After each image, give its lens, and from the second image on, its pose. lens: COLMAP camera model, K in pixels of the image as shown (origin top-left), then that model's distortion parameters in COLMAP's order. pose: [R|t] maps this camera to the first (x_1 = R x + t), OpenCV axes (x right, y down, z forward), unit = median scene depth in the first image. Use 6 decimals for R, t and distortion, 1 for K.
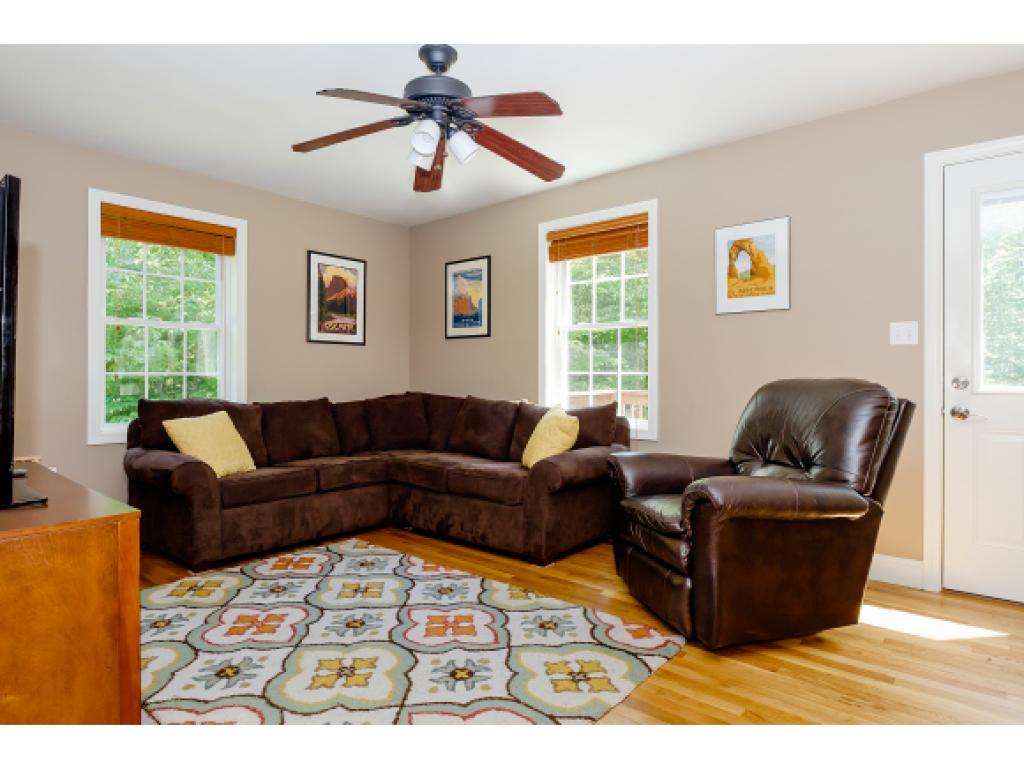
lens RADIAL K [[567.1, 0, 511.8], [0, 567.1, 377.5], [0, 0, 1]] dist [0.011046, -0.003489]
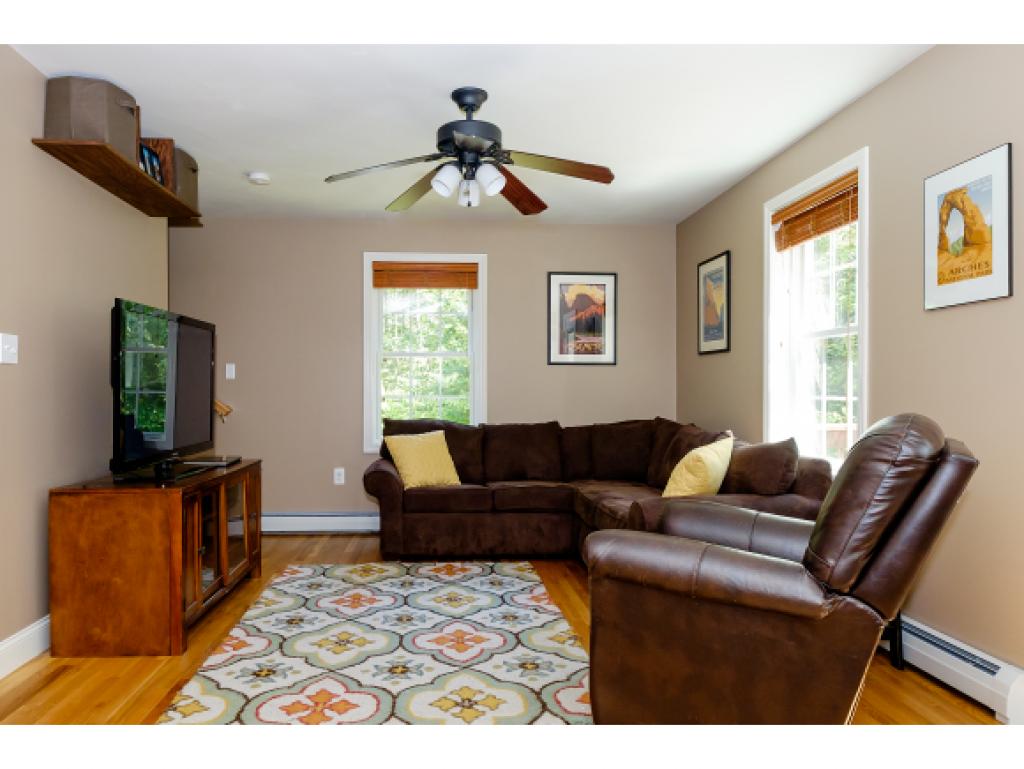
lens RADIAL K [[704.7, 0, 504.0], [0, 704.7, 403.0], [0, 0, 1]] dist [0.010468, 0.006688]
pose [[0.715692, 0.010931, -0.698331, 0.604863], [-0.001801, 0.999903, 0.013807, -0.016780], [0.698414, -0.008624, 0.715642, 0.085264]]
